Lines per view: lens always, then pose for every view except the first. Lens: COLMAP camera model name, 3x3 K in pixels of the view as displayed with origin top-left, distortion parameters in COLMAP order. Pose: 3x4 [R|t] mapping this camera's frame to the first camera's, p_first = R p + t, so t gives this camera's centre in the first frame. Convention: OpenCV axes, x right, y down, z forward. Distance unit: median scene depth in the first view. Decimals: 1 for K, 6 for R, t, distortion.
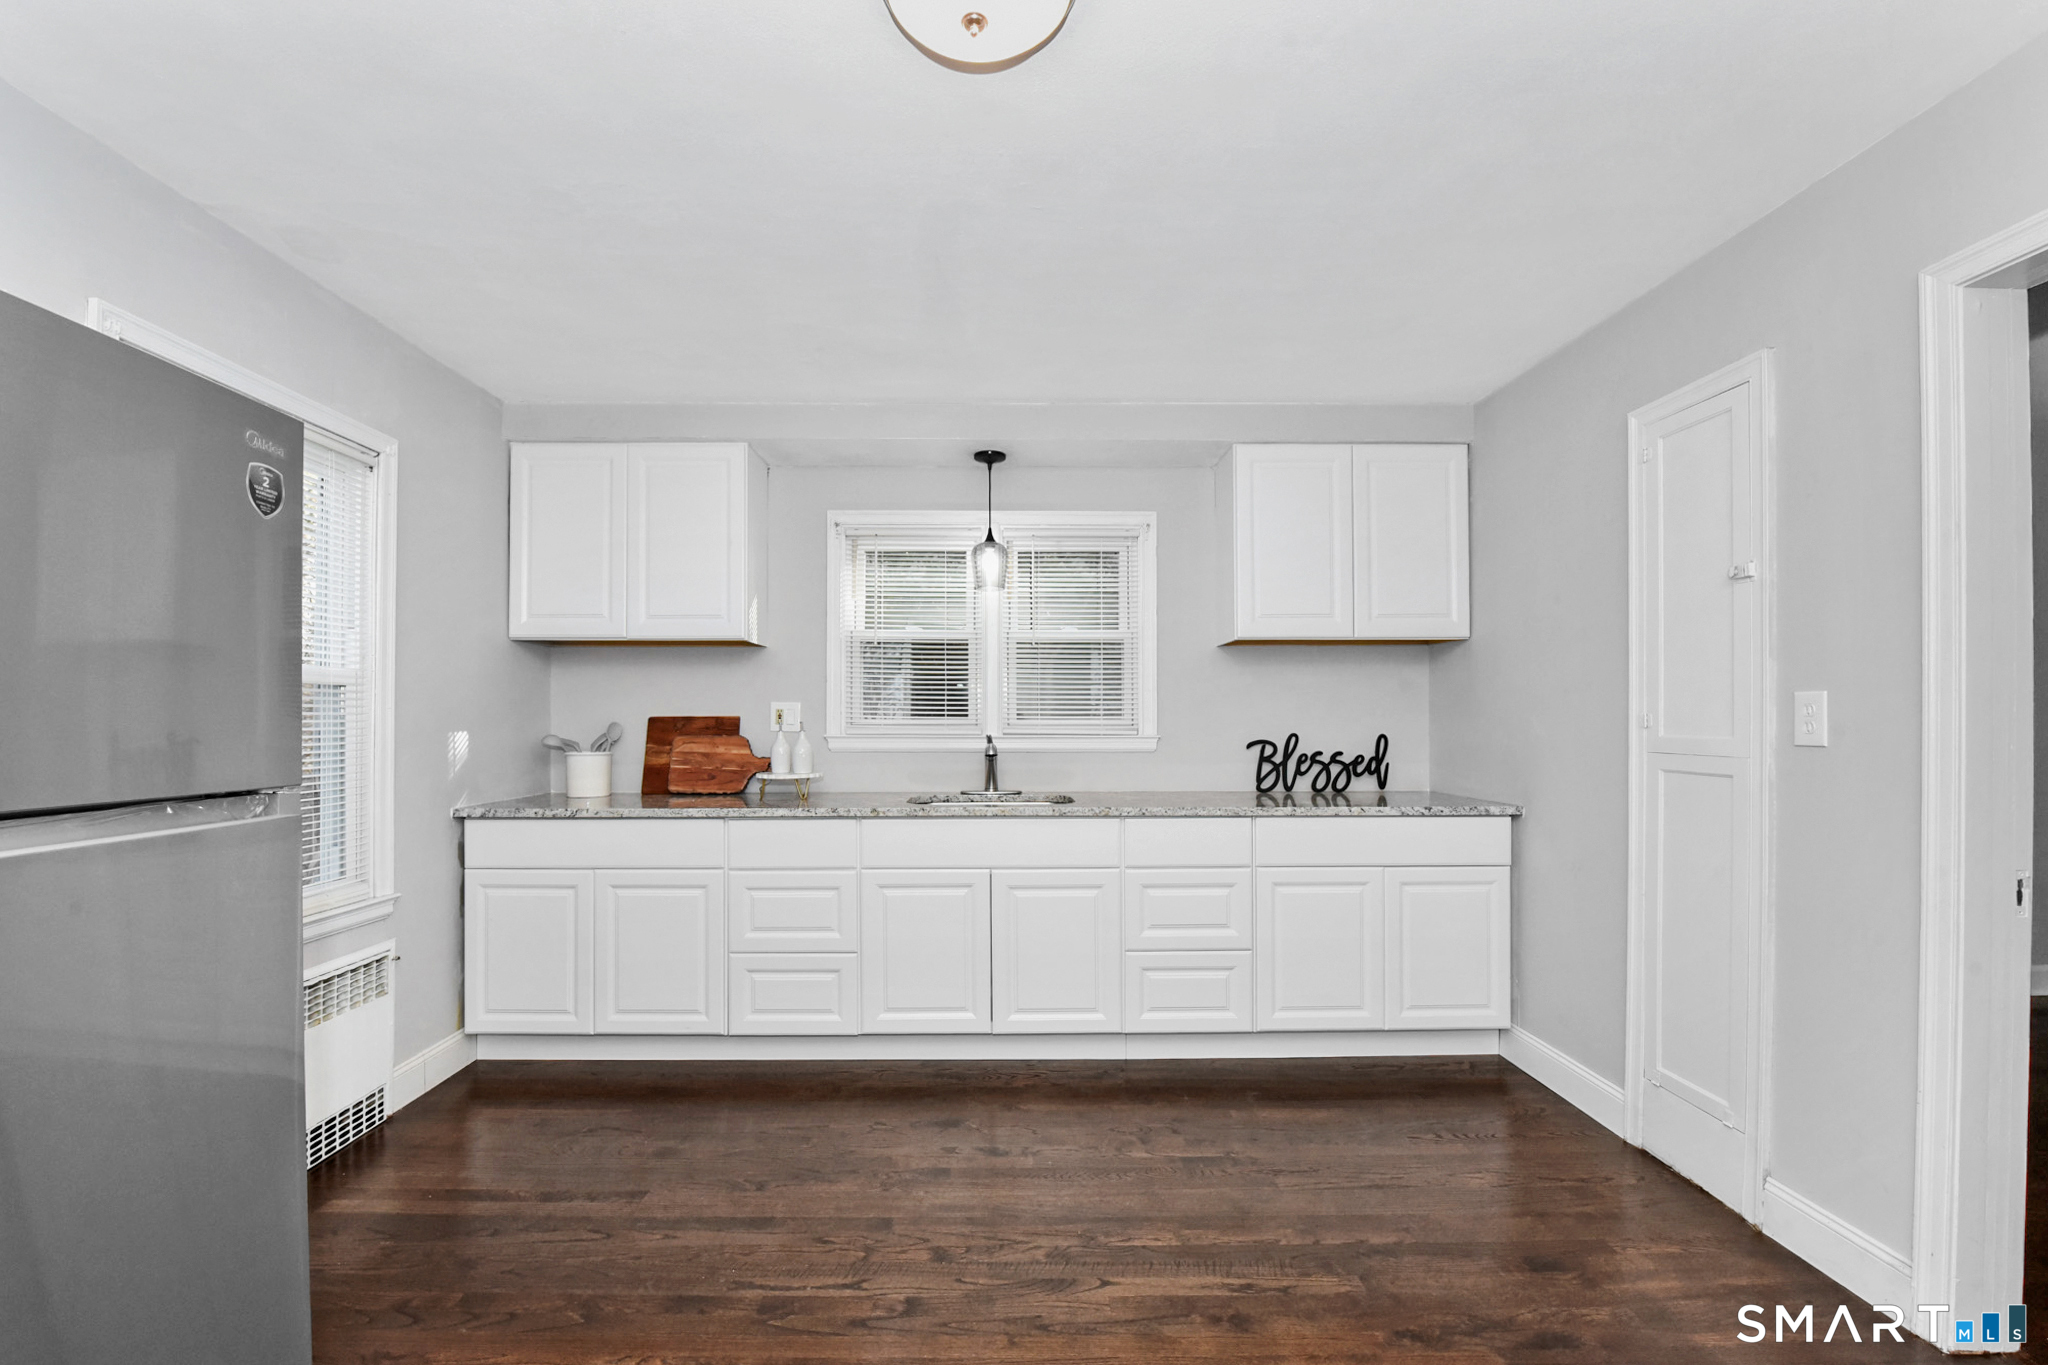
lens RADIAL K [[843.8, 0, 1017.4], [0, 843.8, 713.5], [0, 0, 1]] dist [-0.001268, -0.006729]
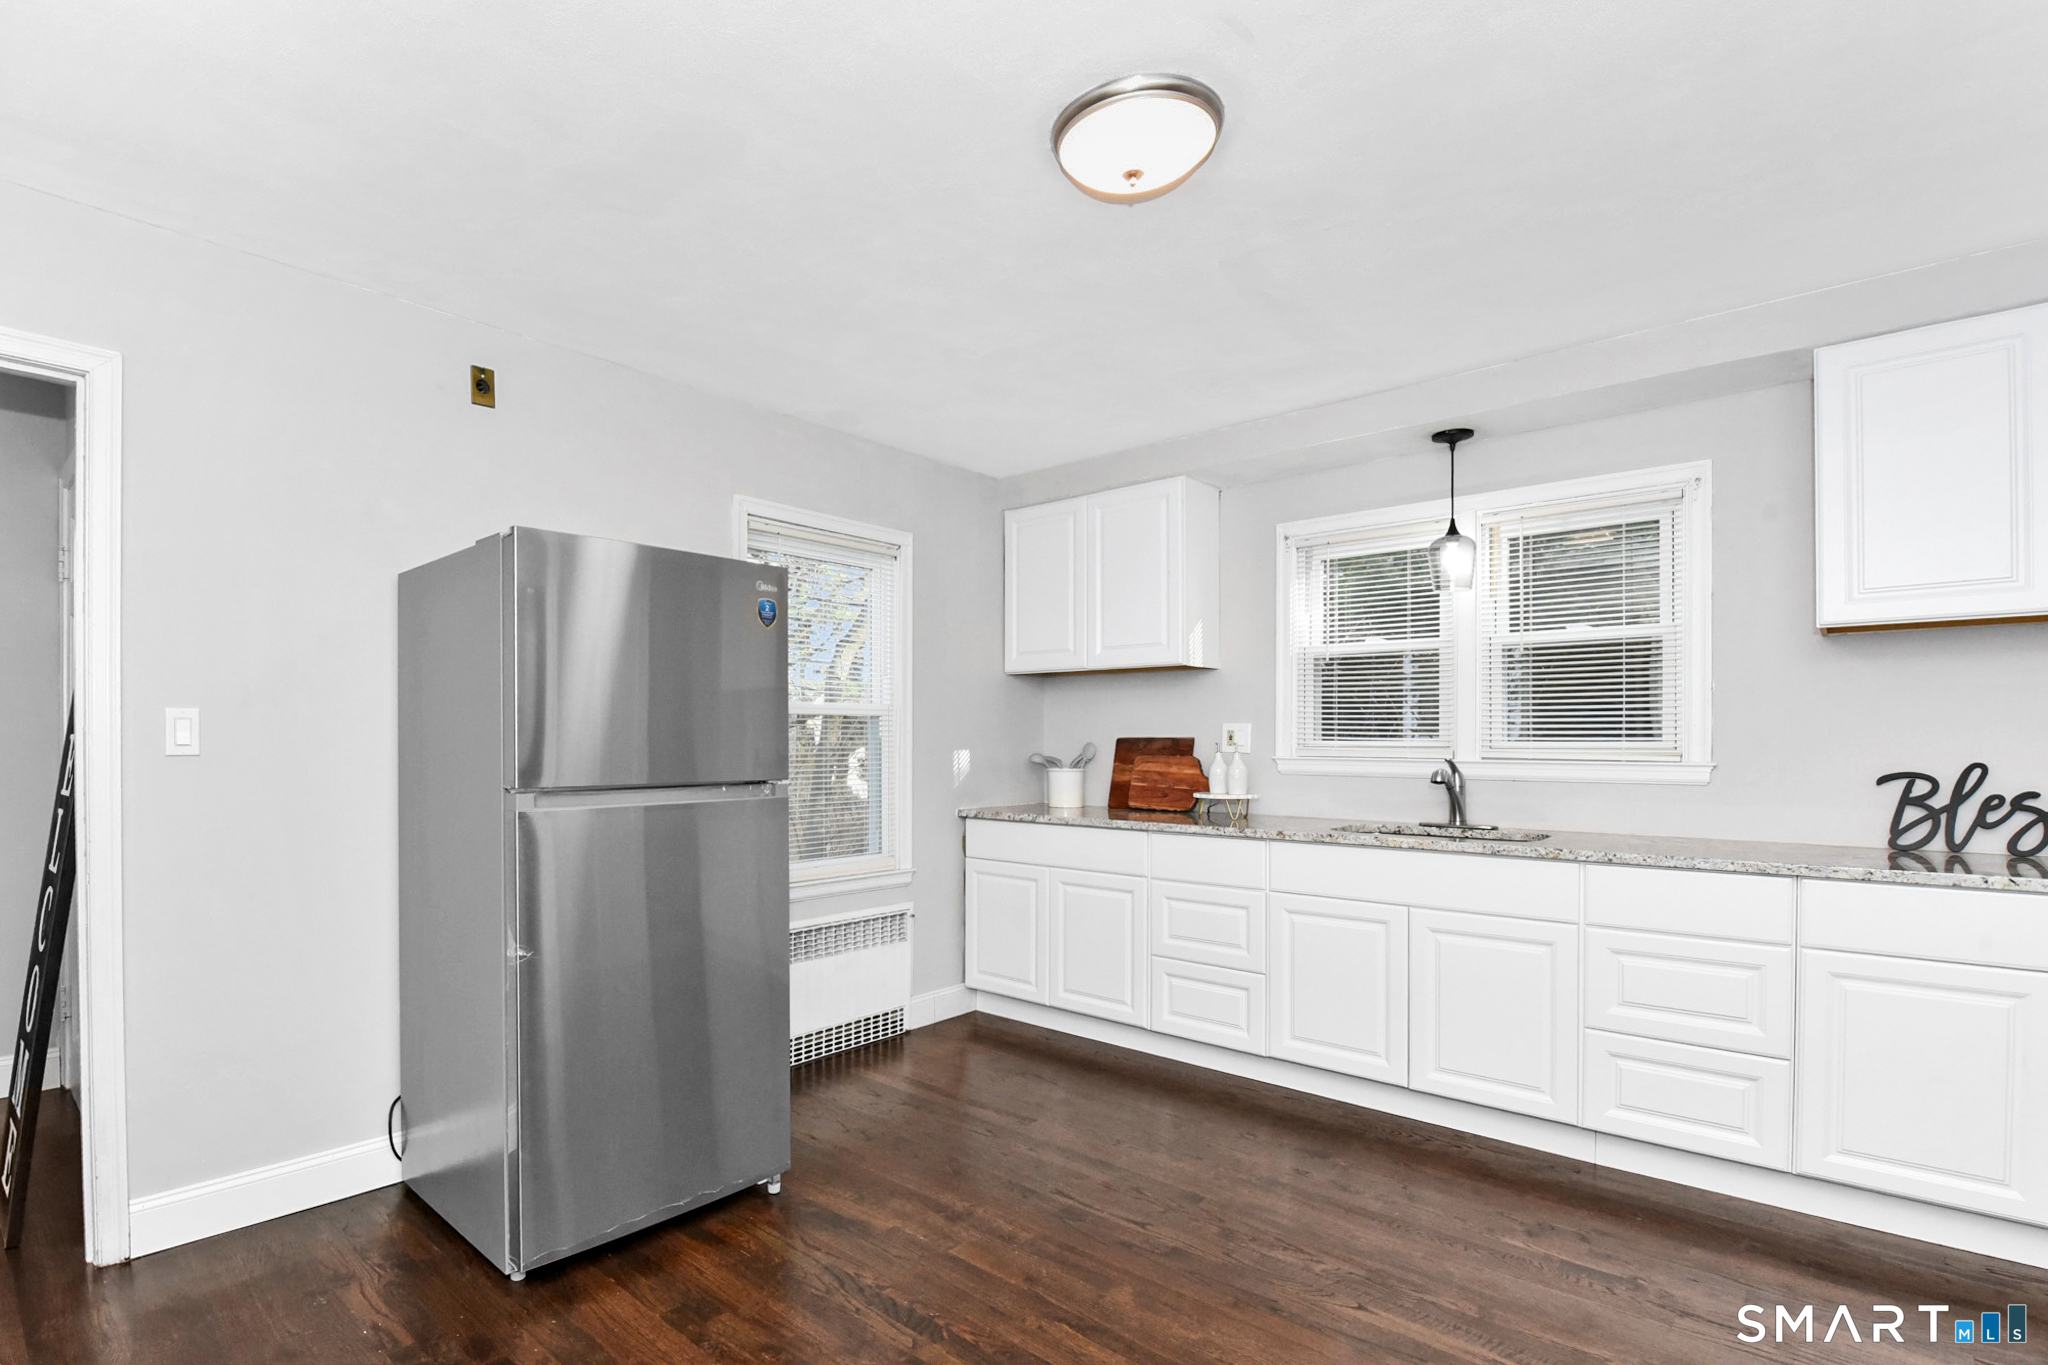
lens RADIAL K [[1002.7, 0, 947.3], [0, 1002.7, 744.1], [0, 0, 1]] dist [-0.002230, -0.001135]
pose [[0.729749, 0.004039, -0.683704, 0.301520], [0.004907, 0.999926, 0.011145, -0.003672], [0.683698, -0.011488, 0.729675, -0.105033]]
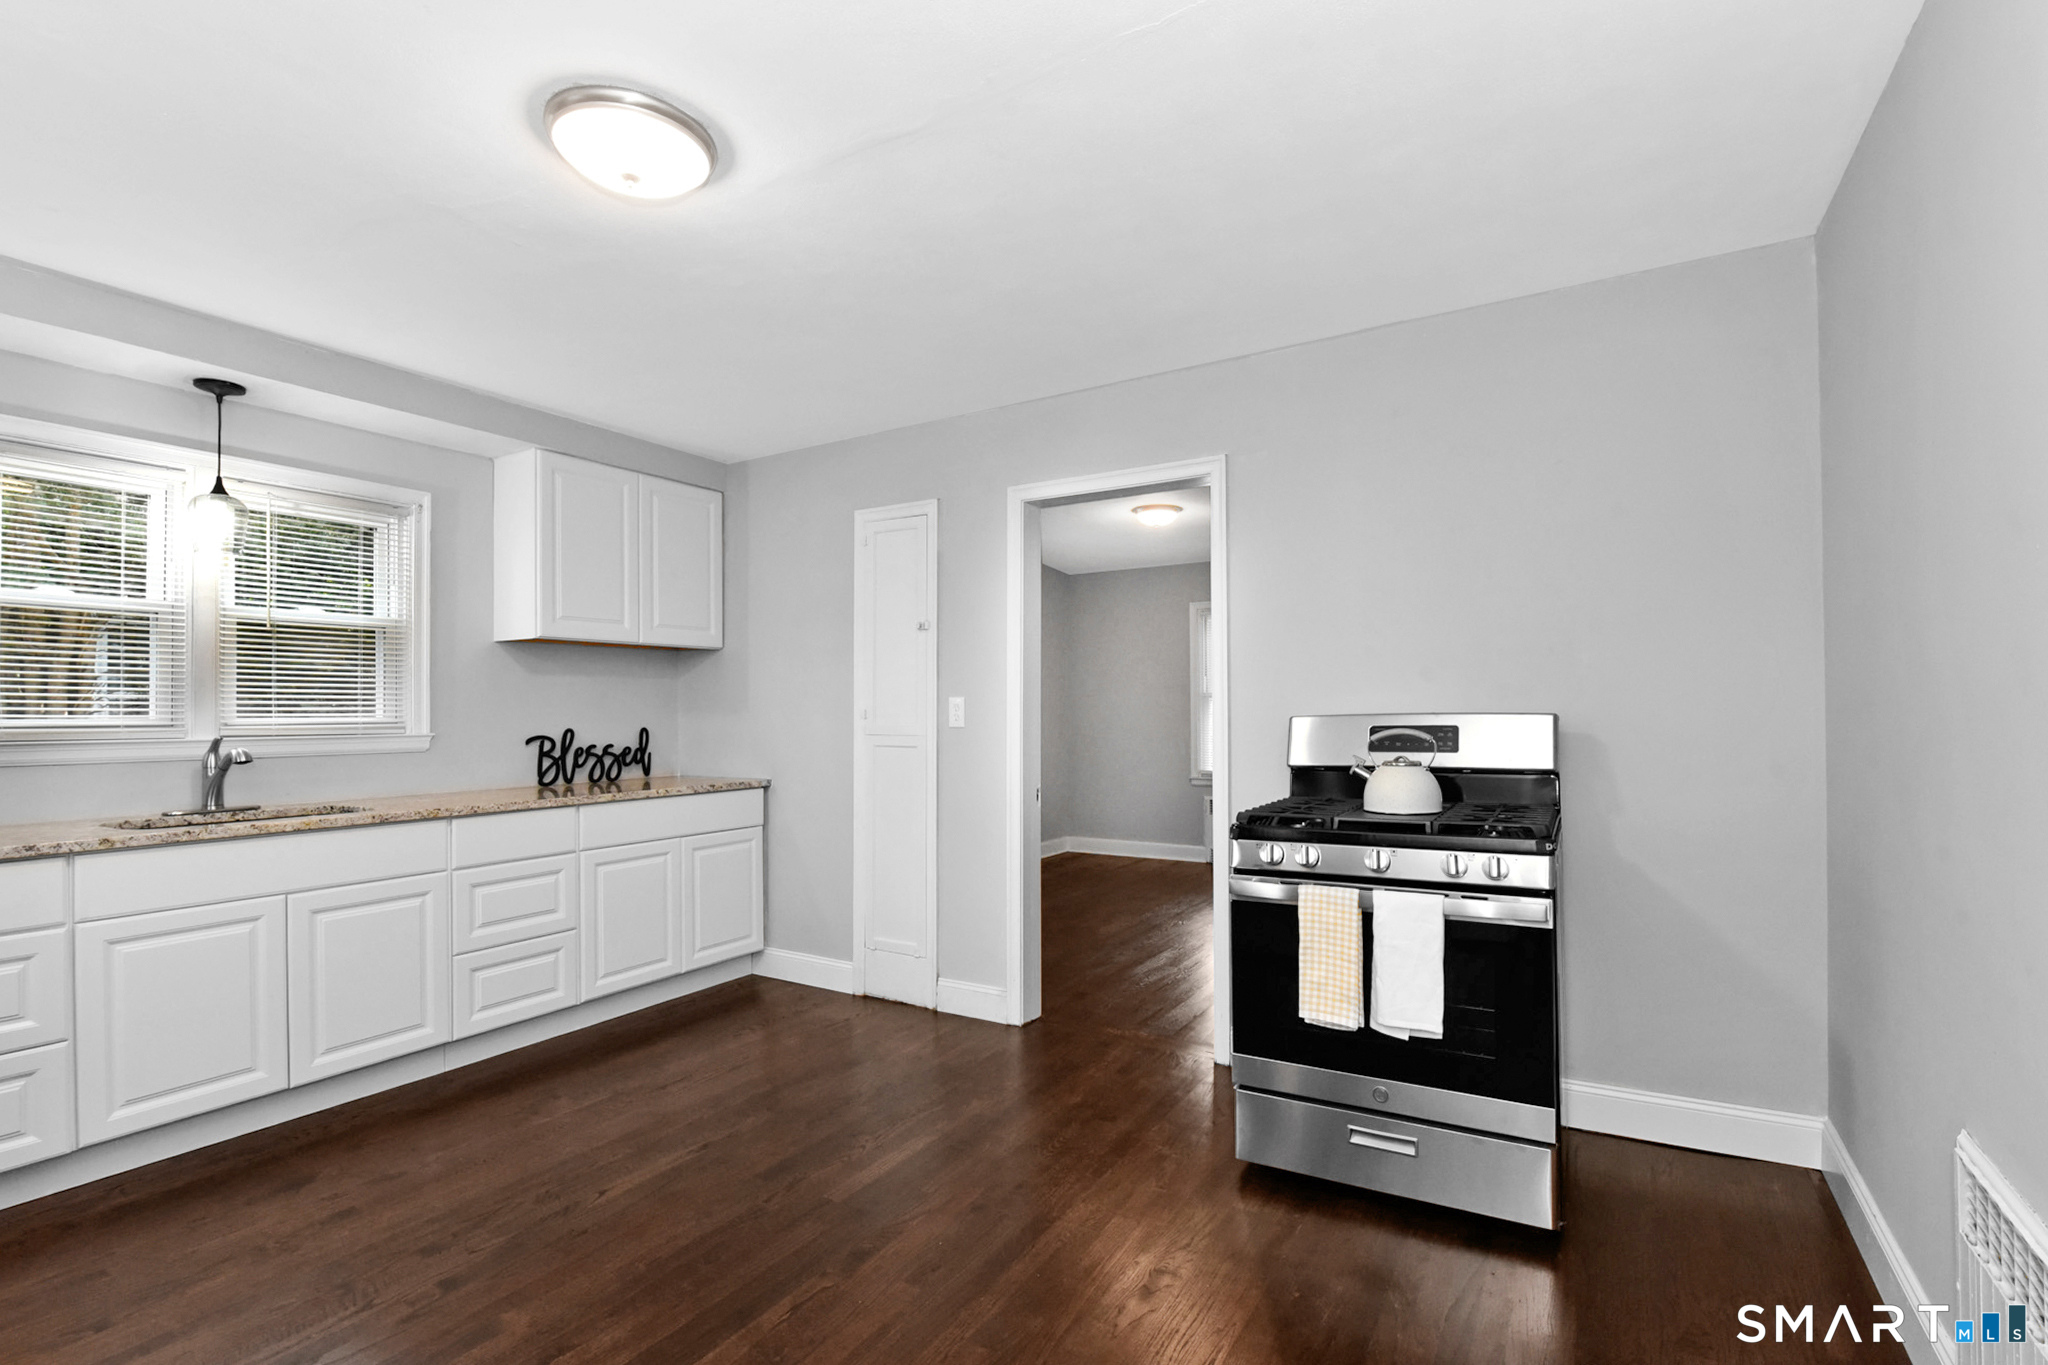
lens RADIAL K [[920.2, 0, 1031.9], [0, 920.2, 702.3], [0, 0, 1]] dist [-0.001033, -0.000084]
pose [[0.535243, 0.004803, 0.844685, -0.365662], [0.000833, 0.999980, -0.006214, -0.001754], [-0.844698, 0.004030, 0.535228, -0.111369]]
